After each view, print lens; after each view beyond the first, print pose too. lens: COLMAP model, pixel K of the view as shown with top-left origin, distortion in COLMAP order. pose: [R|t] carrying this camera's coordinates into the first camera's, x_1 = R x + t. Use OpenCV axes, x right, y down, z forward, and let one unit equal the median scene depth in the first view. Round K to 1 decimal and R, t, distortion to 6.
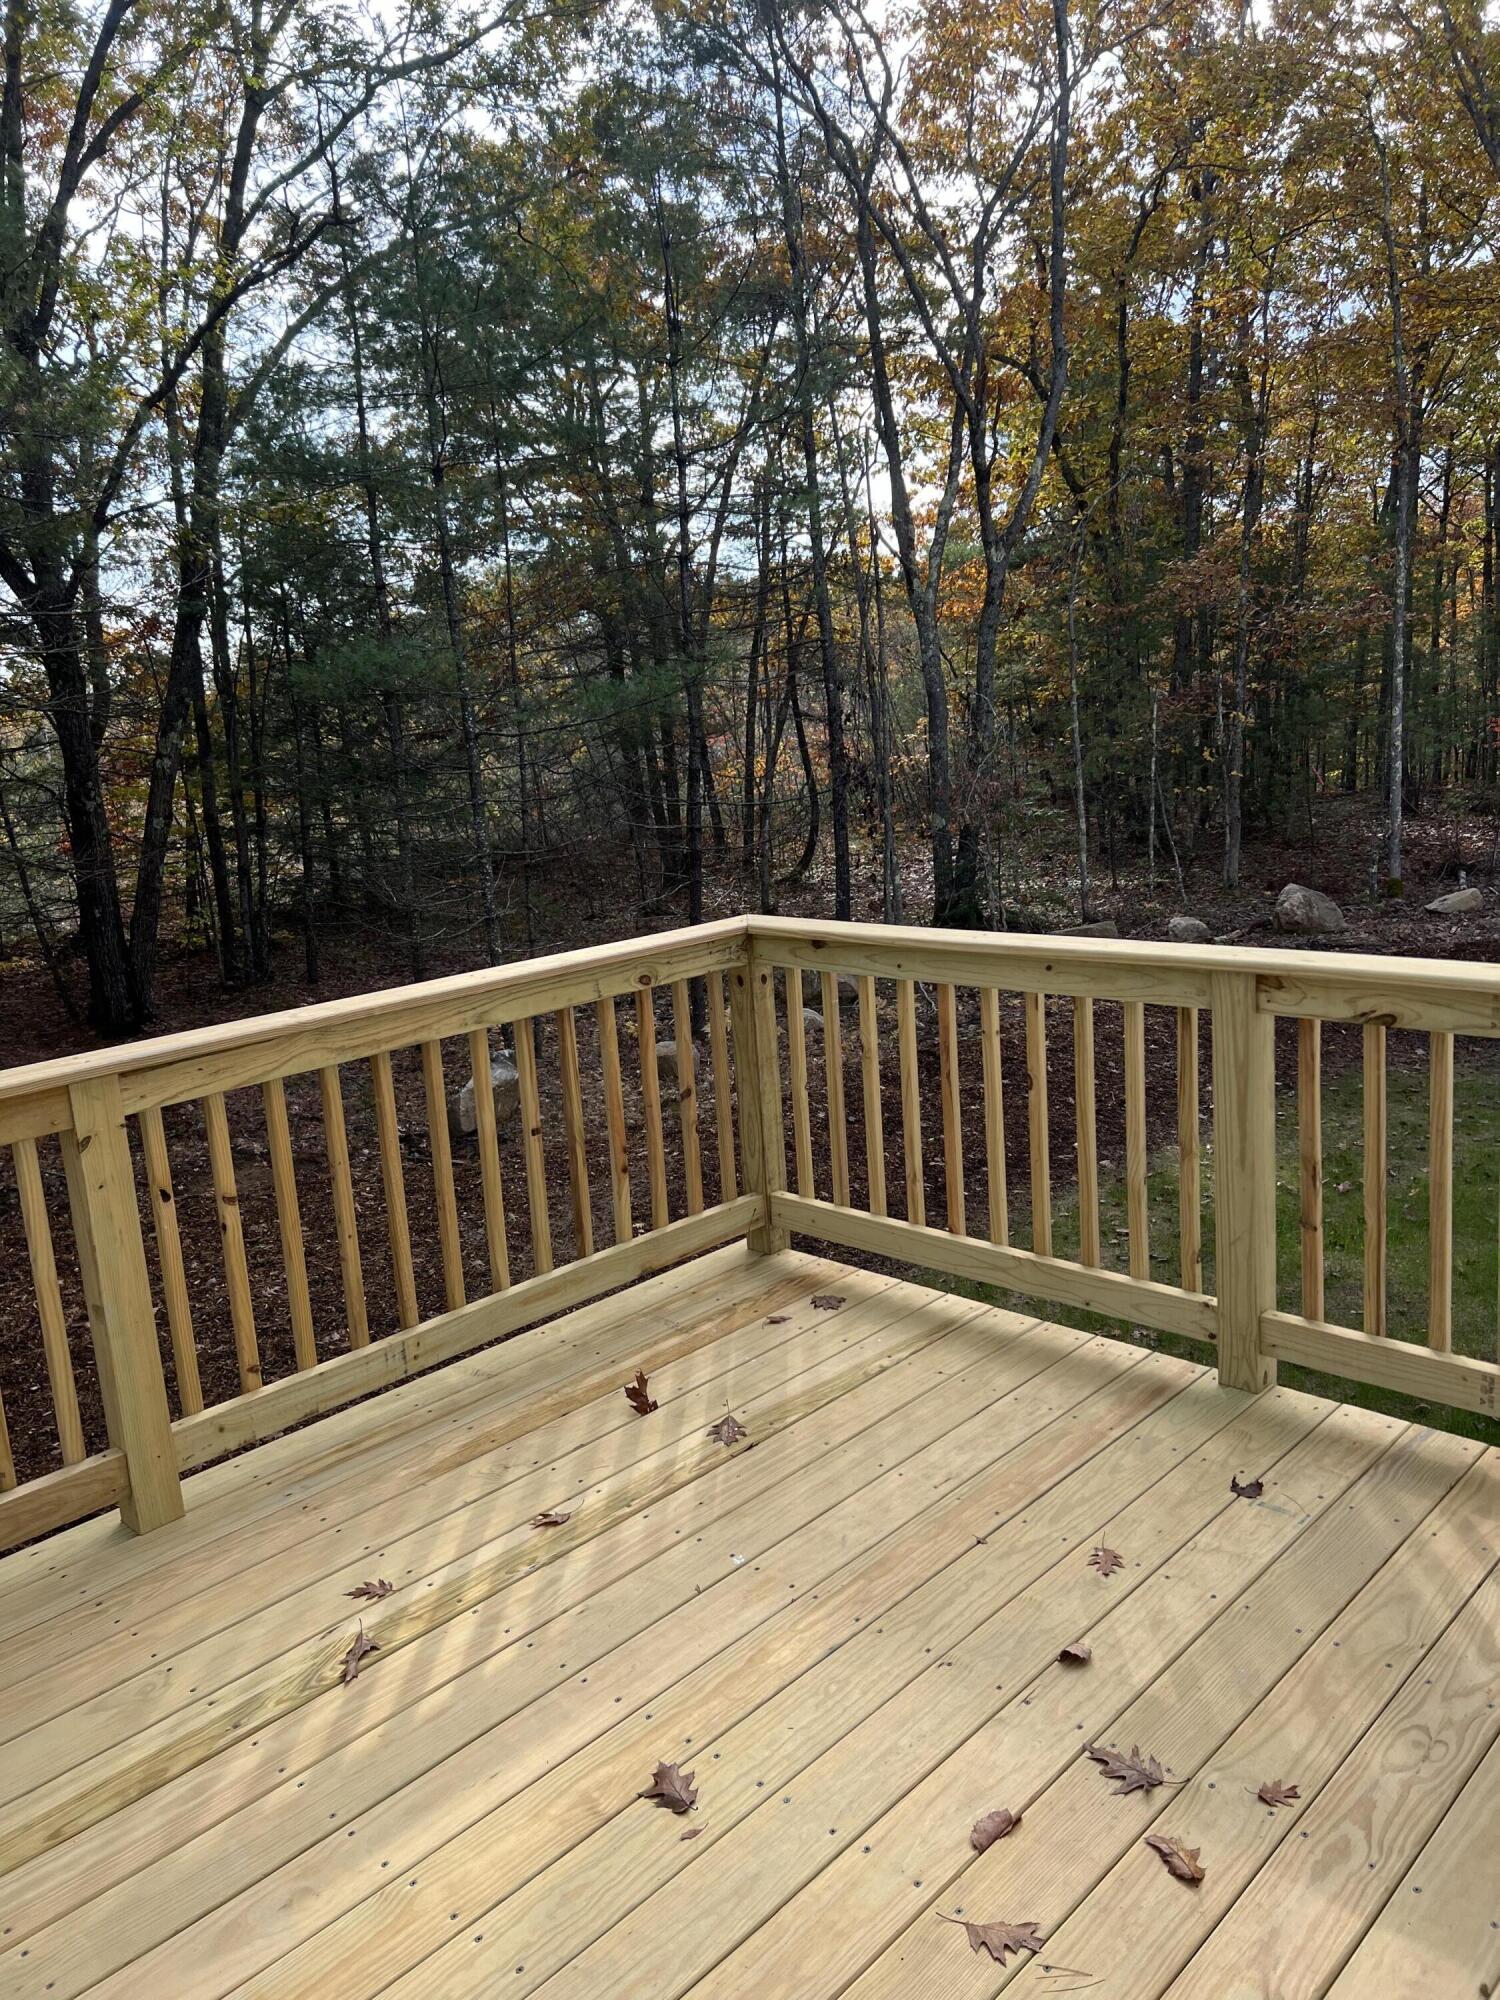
lens RADIAL K [[1523.2, 0, 752.7], [0, 1523.2, 1003.4], [0, 0, 1]] dist [0.045738, -0.047667]
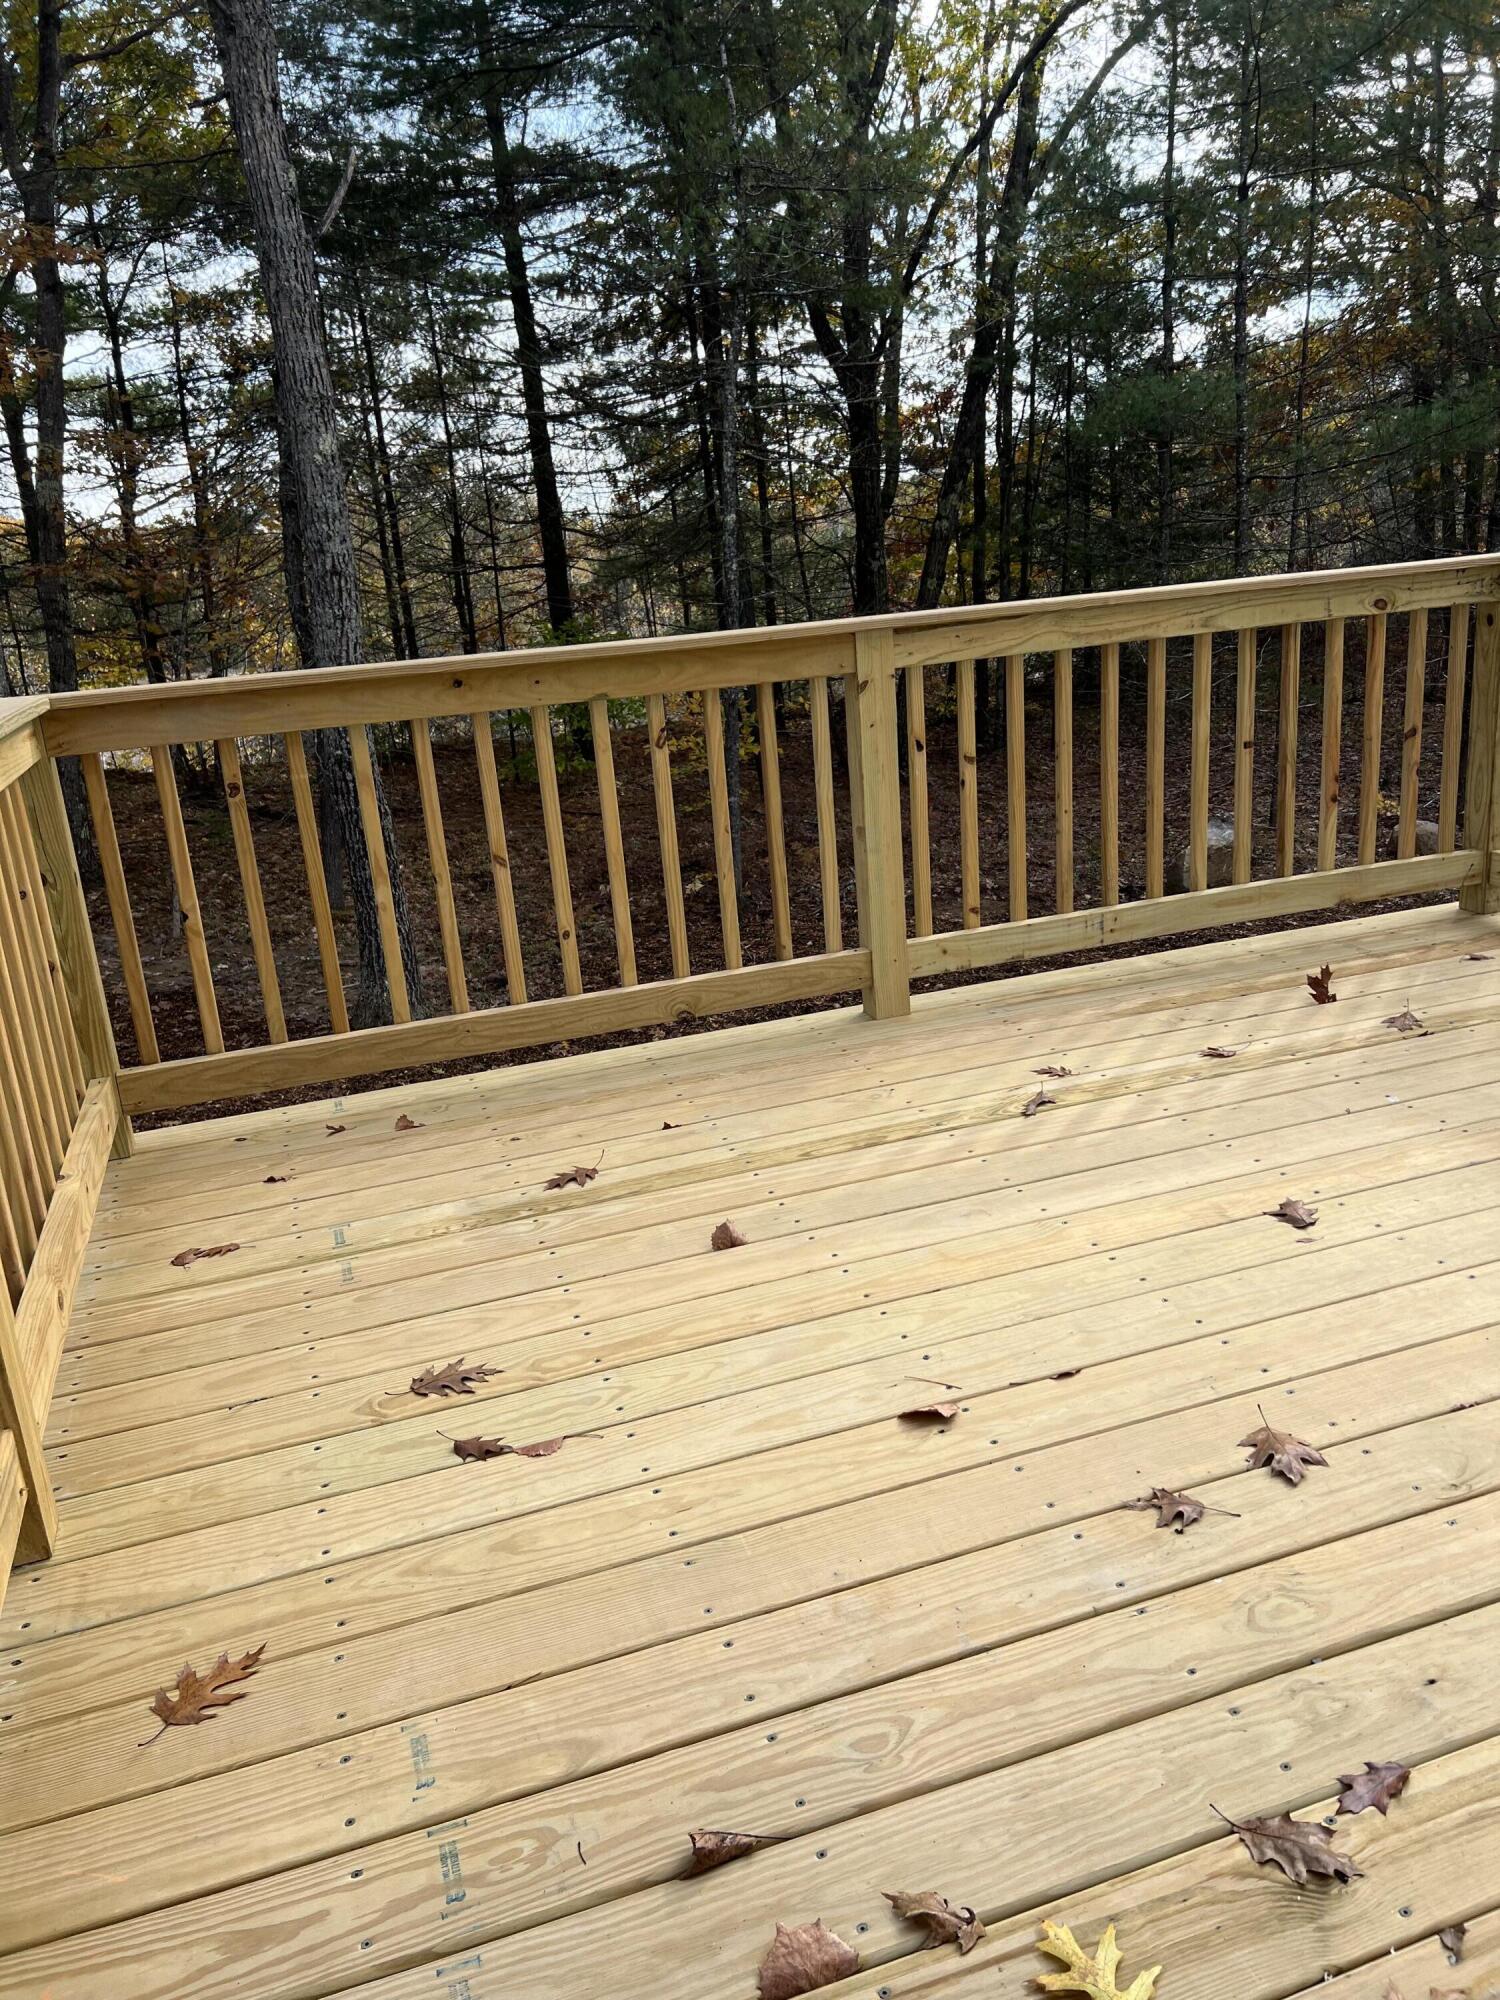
lens RADIAL K [[1523.2, 0, 756.9], [0, 1523.2, 997.5], [0, 0, 1]] dist [0.045738, -0.047667]
pose [[0.888427, 0.131825, -0.439681, 0.043285], [-0.076965, 0.987094, 0.140432, 0.133409], [0.452519, -0.090923, 0.887107, -0.106259]]
